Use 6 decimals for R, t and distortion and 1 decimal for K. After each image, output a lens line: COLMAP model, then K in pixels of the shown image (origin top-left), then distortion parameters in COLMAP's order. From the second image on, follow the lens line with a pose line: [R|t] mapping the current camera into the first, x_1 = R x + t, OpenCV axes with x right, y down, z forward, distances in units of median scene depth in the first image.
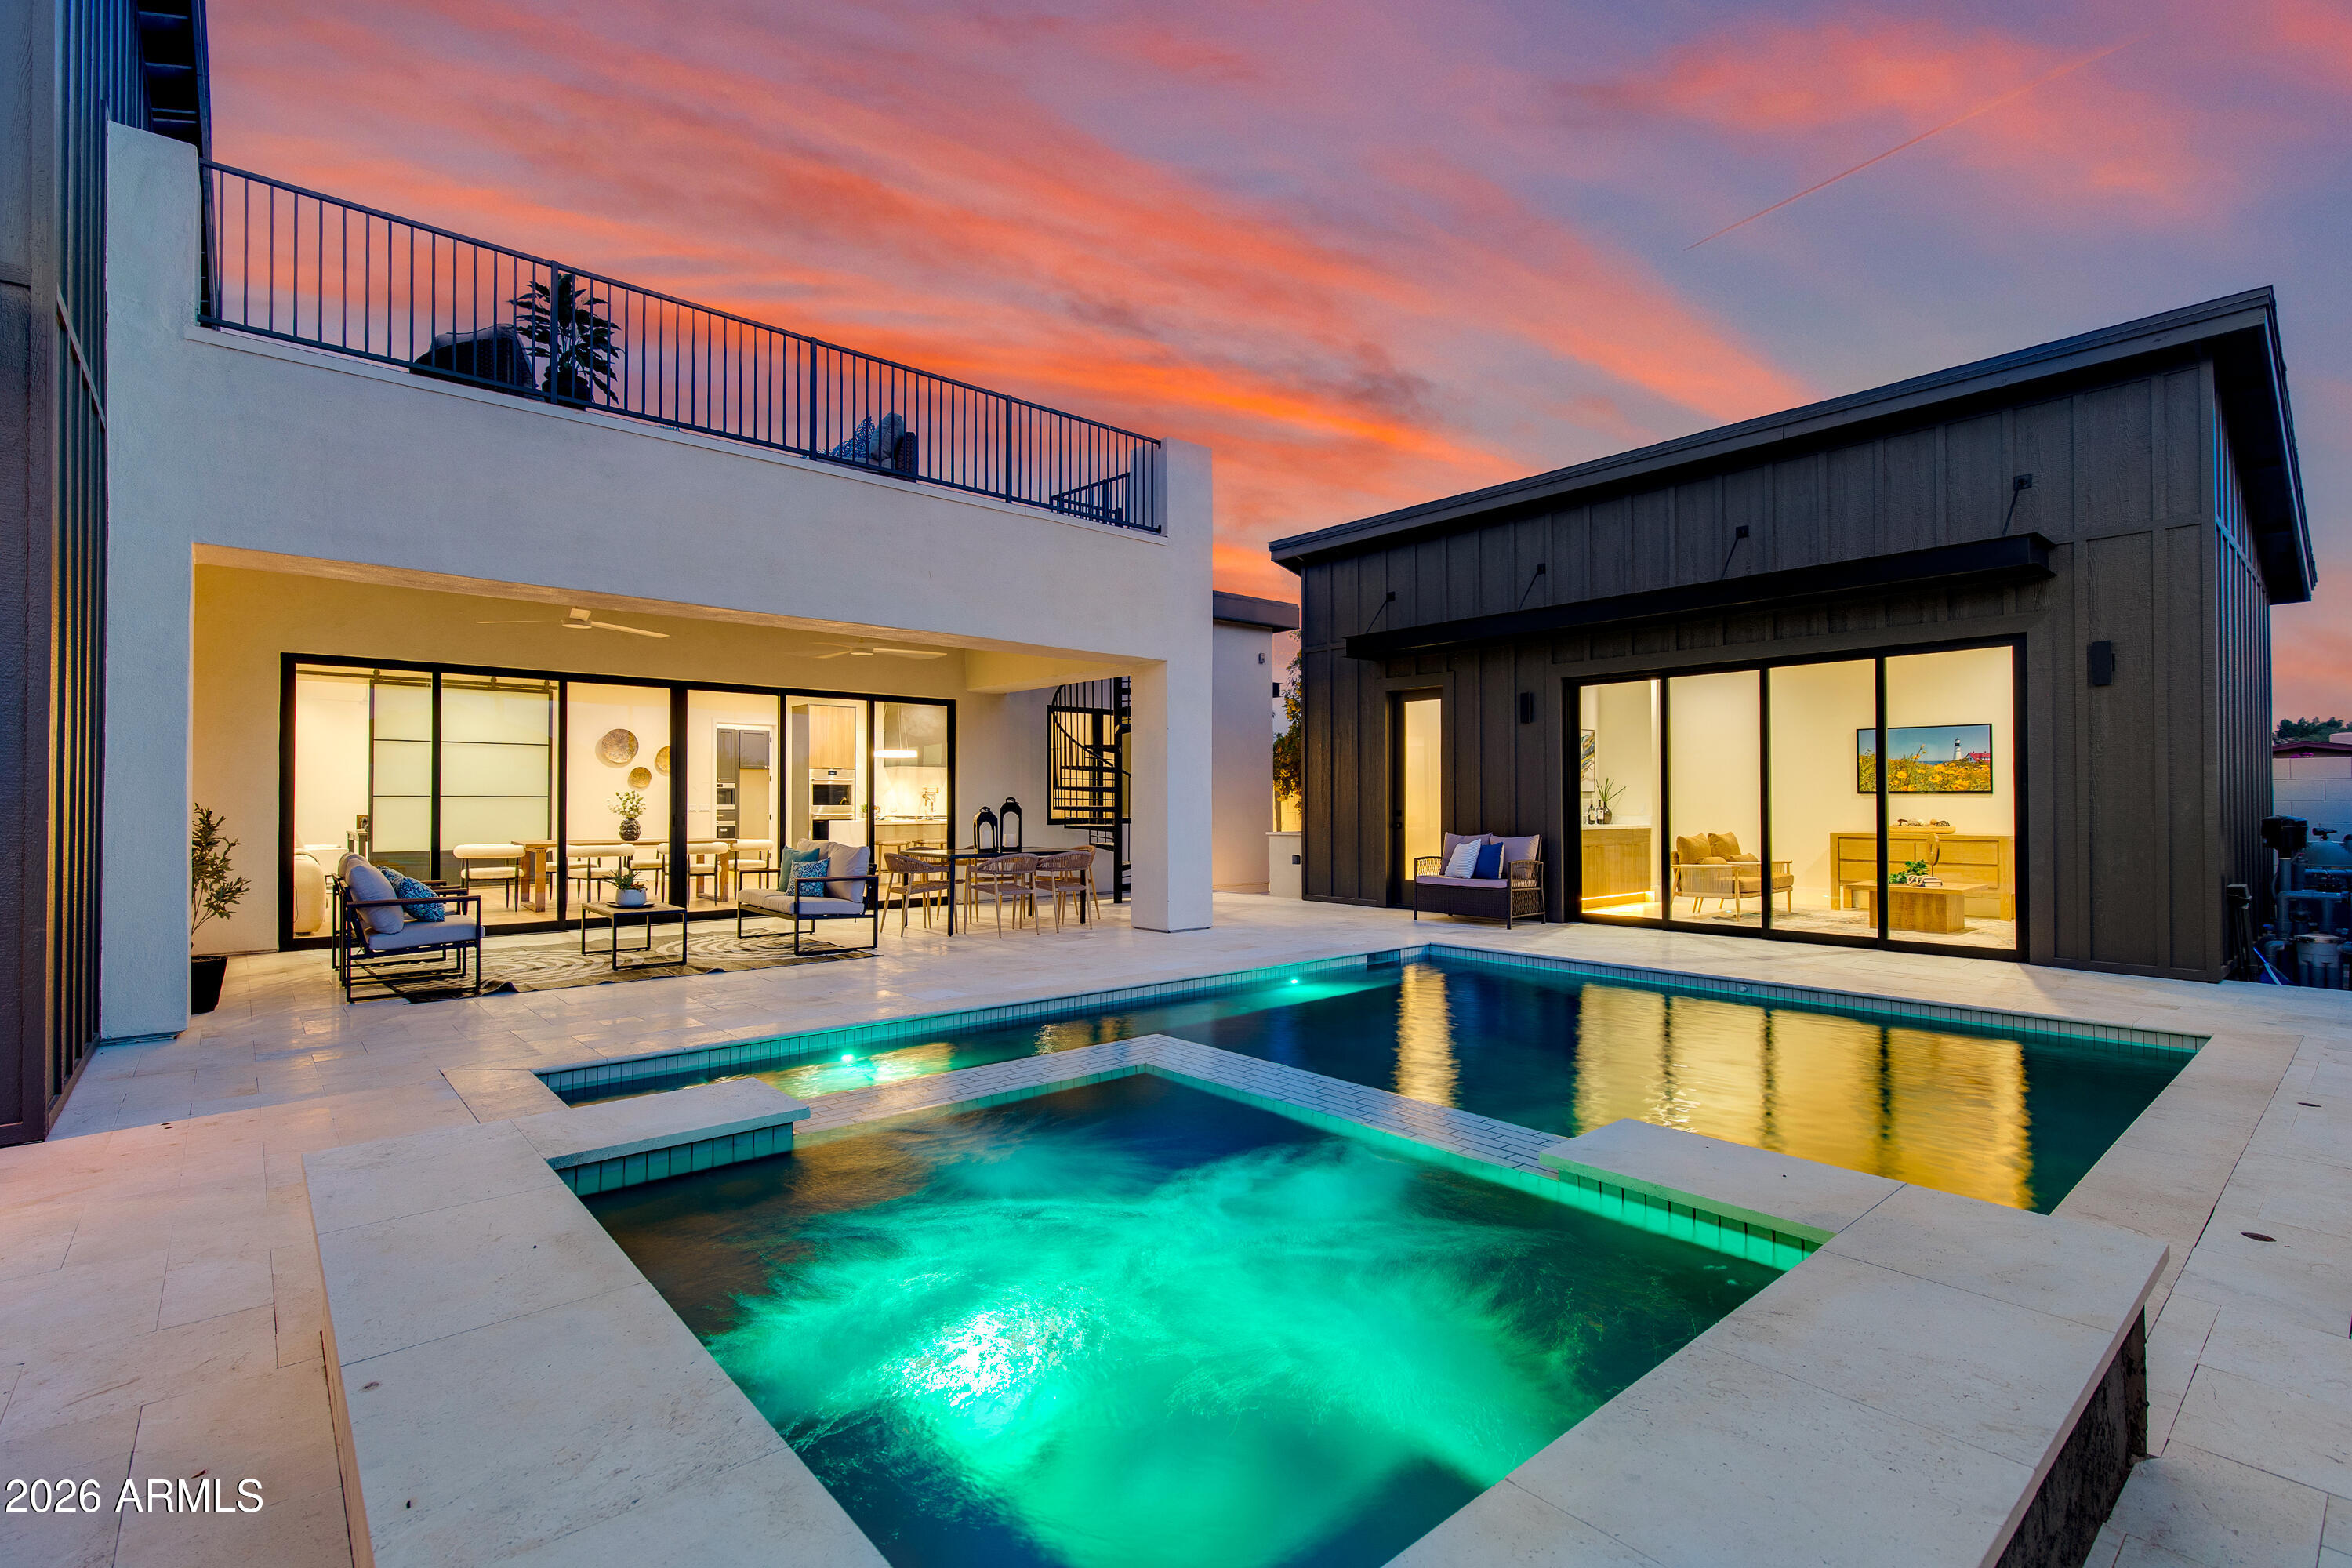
lens RADIAL K [[1076.3, 0, 1184.0], [0, 1076.3, 791.1], [0, 0, 1]] dist [-0.003955, -0.000545]
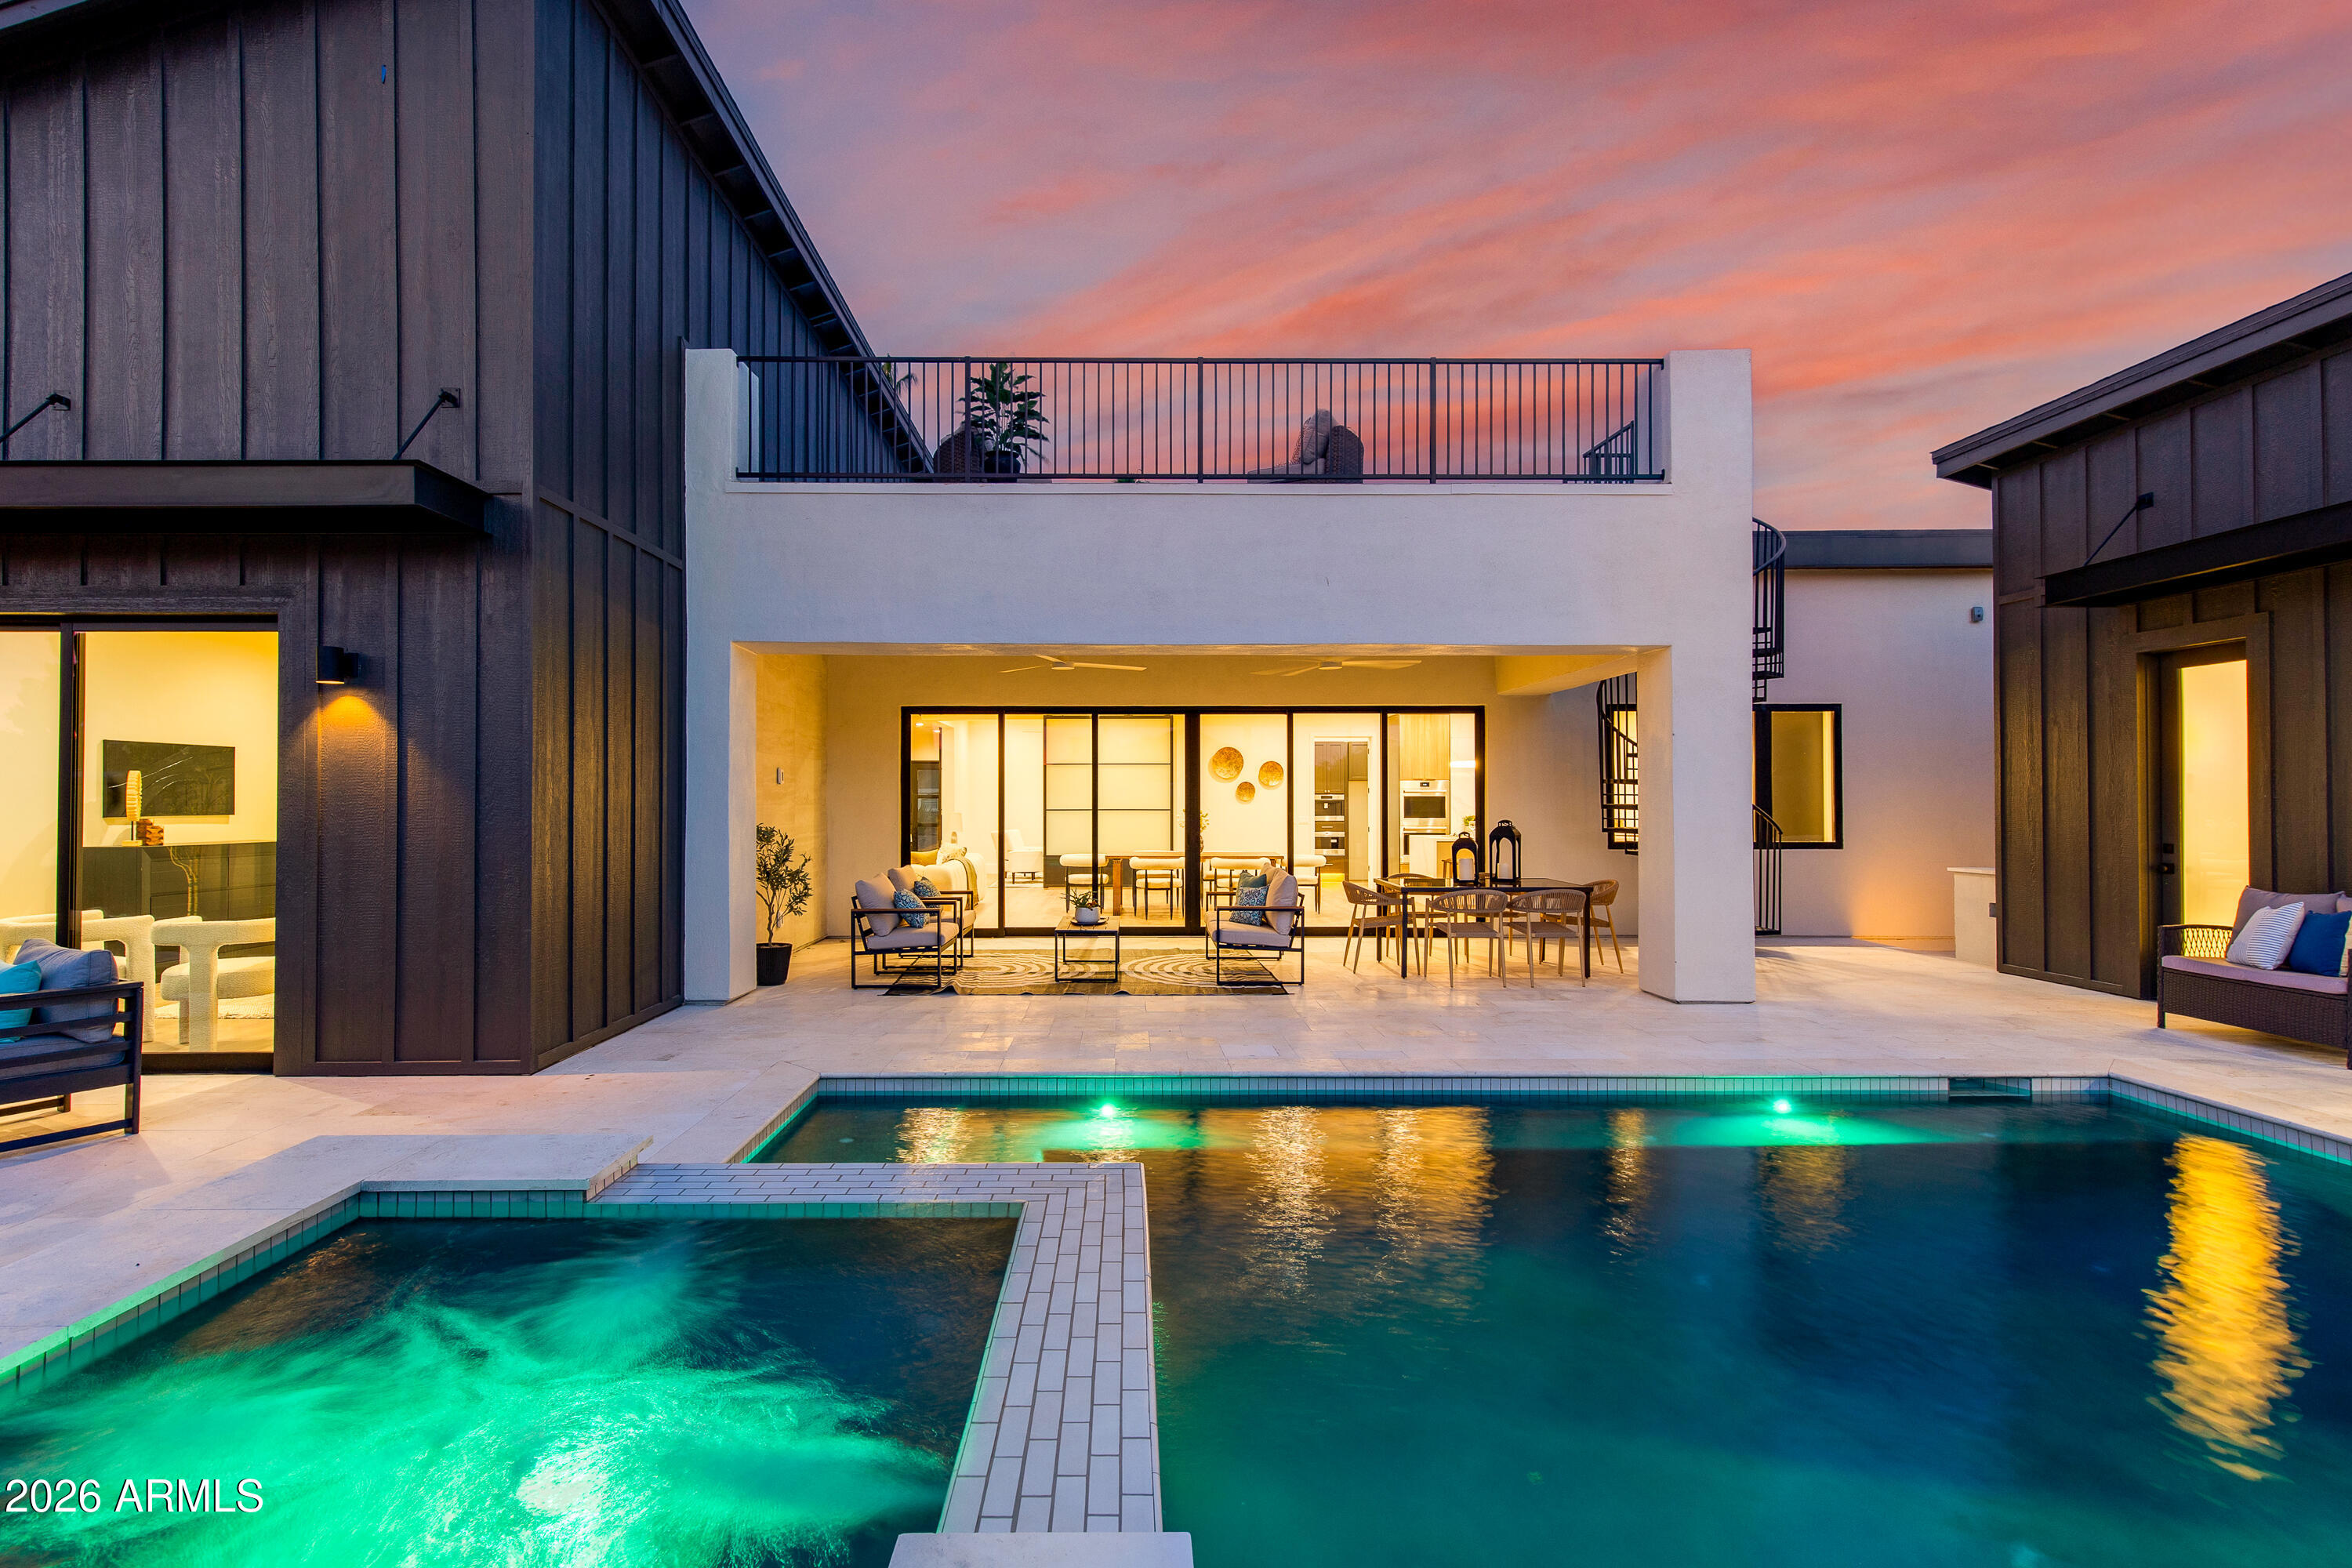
lens RADIAL K [[1110.6, 0, 1122.4], [0, 1110.6, 790.4], [0, 0, 1]] dist [0.003312, 0.000272]
pose [[0.751073, -0.007638, -0.660175, 0.182897], [0.008180, 0.999964, -0.002263, -0.017487], [0.660168, -0.003700, 0.751109, 0.131756]]
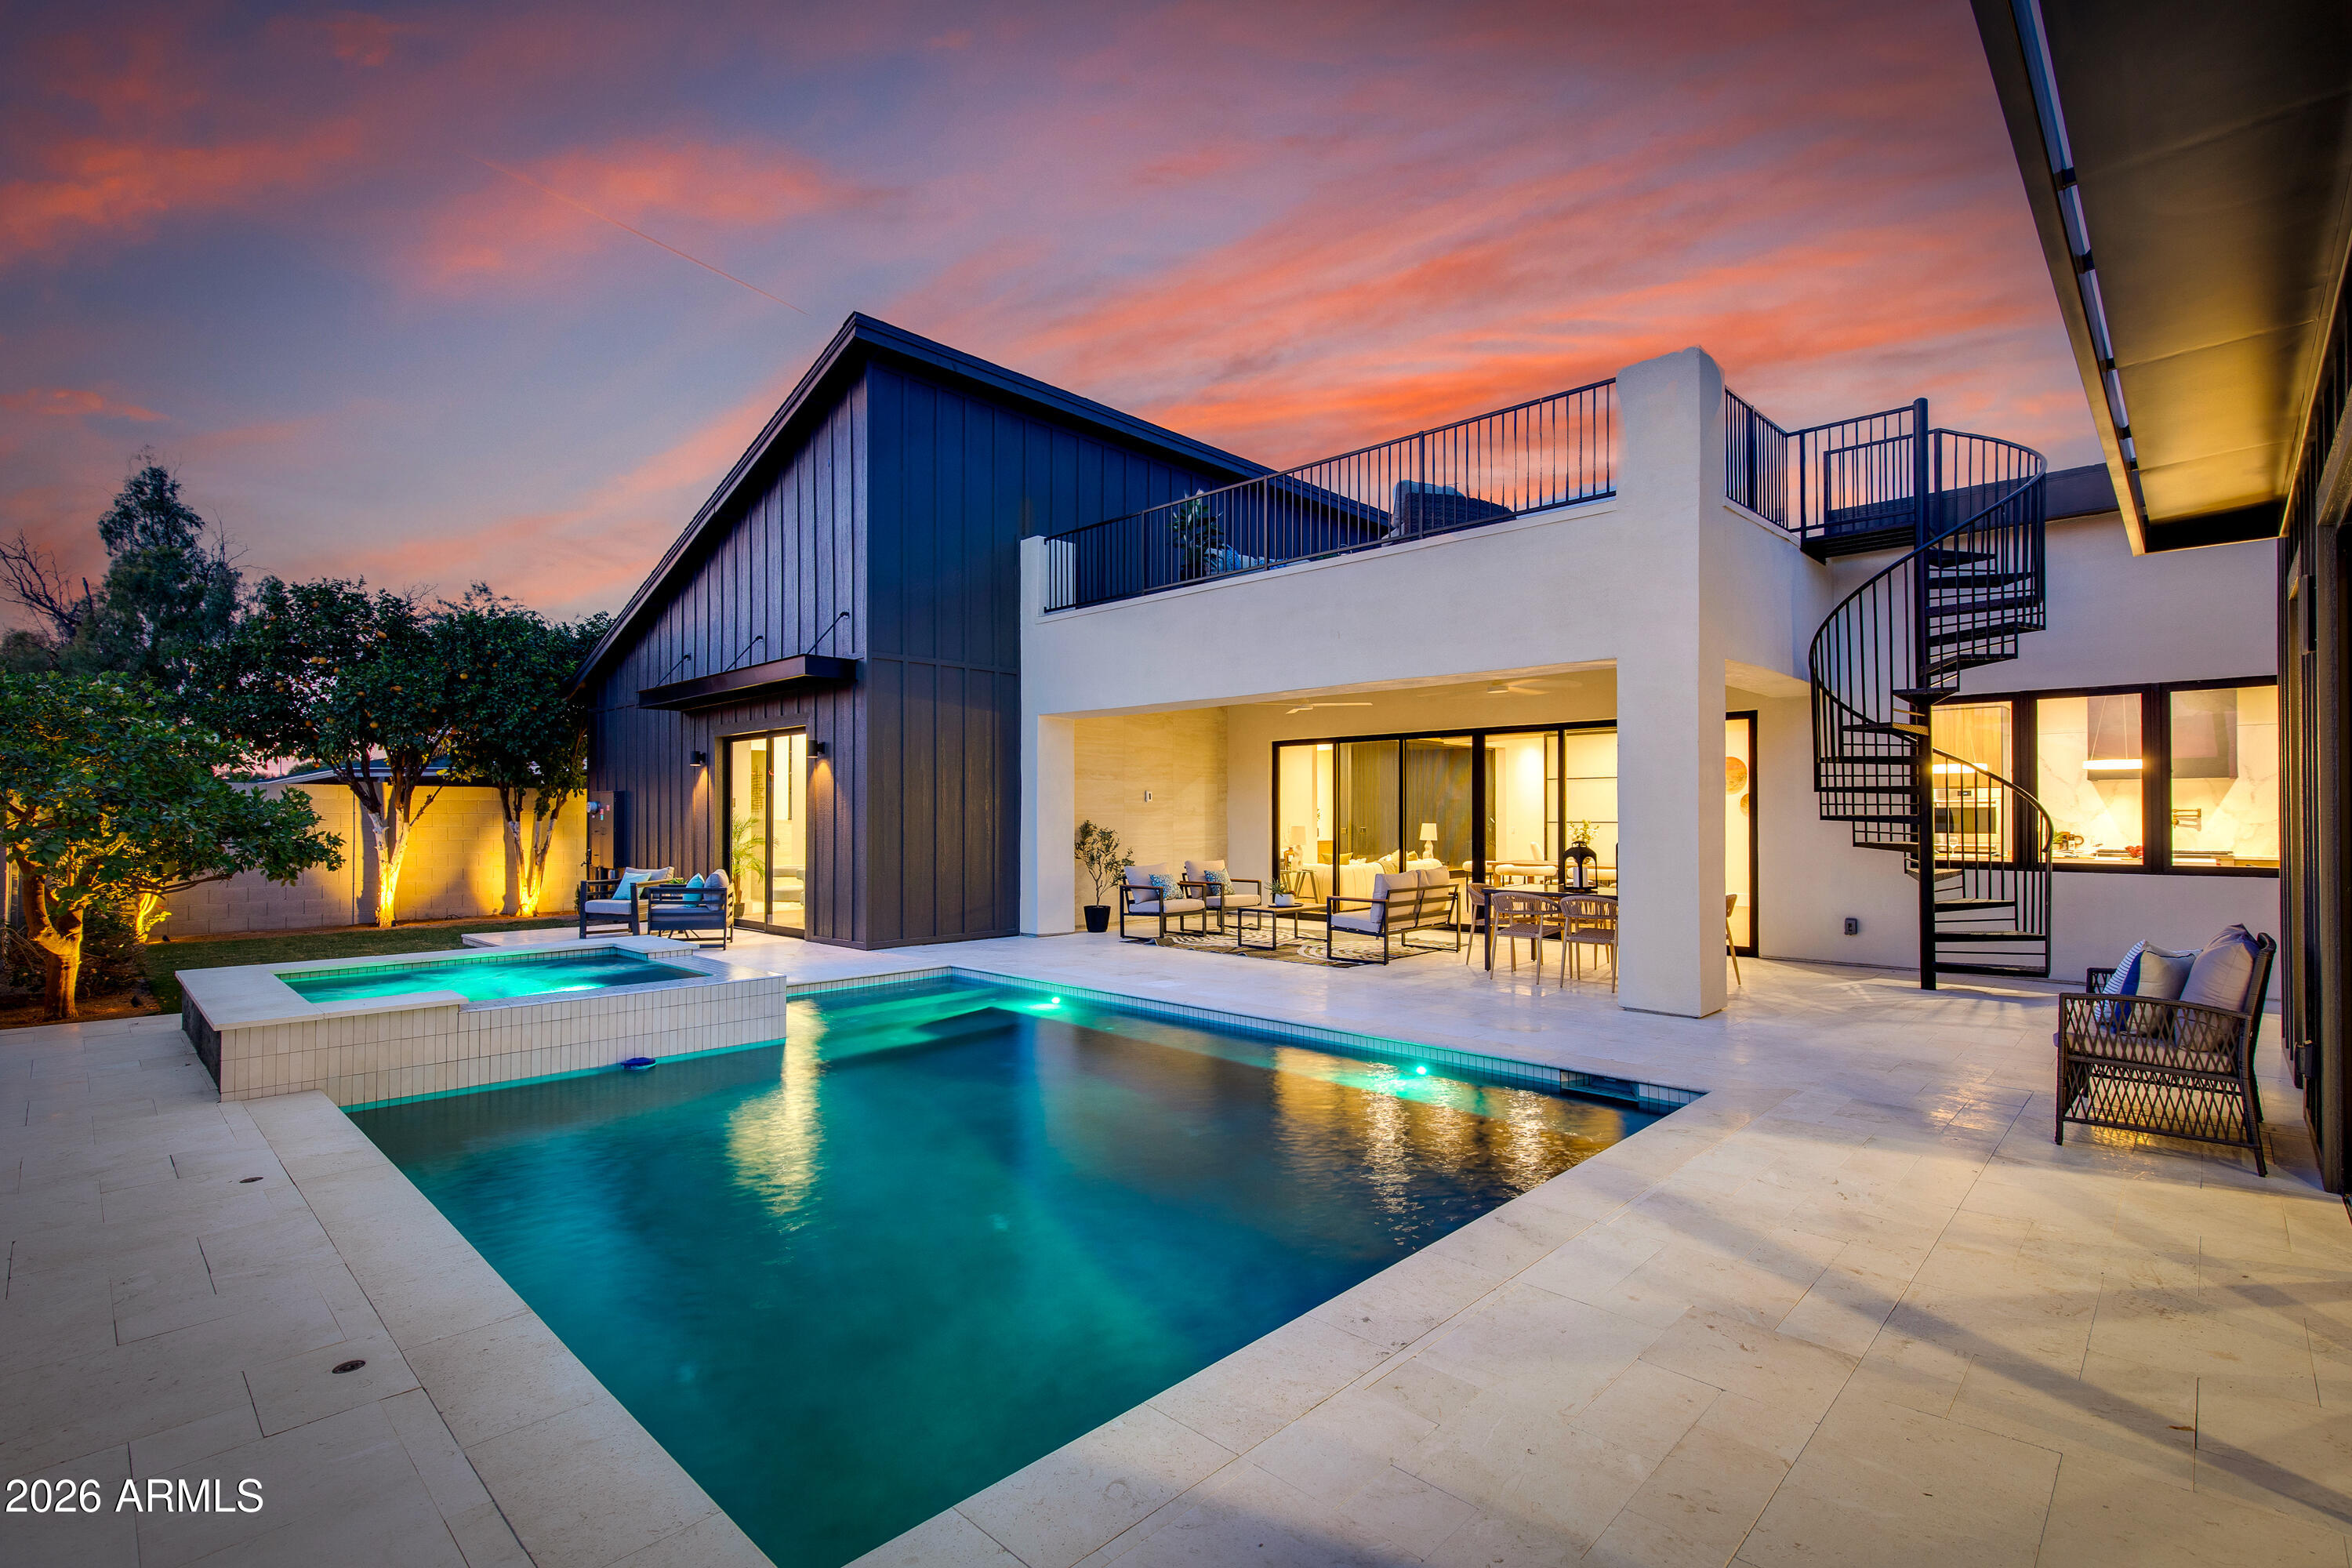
lens RADIAL K [[1064.3, 0, 1173.3], [0, 1064.3, 850.3], [0, 0, 1]] dist [0.019794, 0.000110]
pose [[0.089962, 0.034327, -0.995353, 0.635322], [0.013384, 0.999274, 0.035672, -0.014185], [0.995855, -0.016531, 0.089437, 0.526994]]
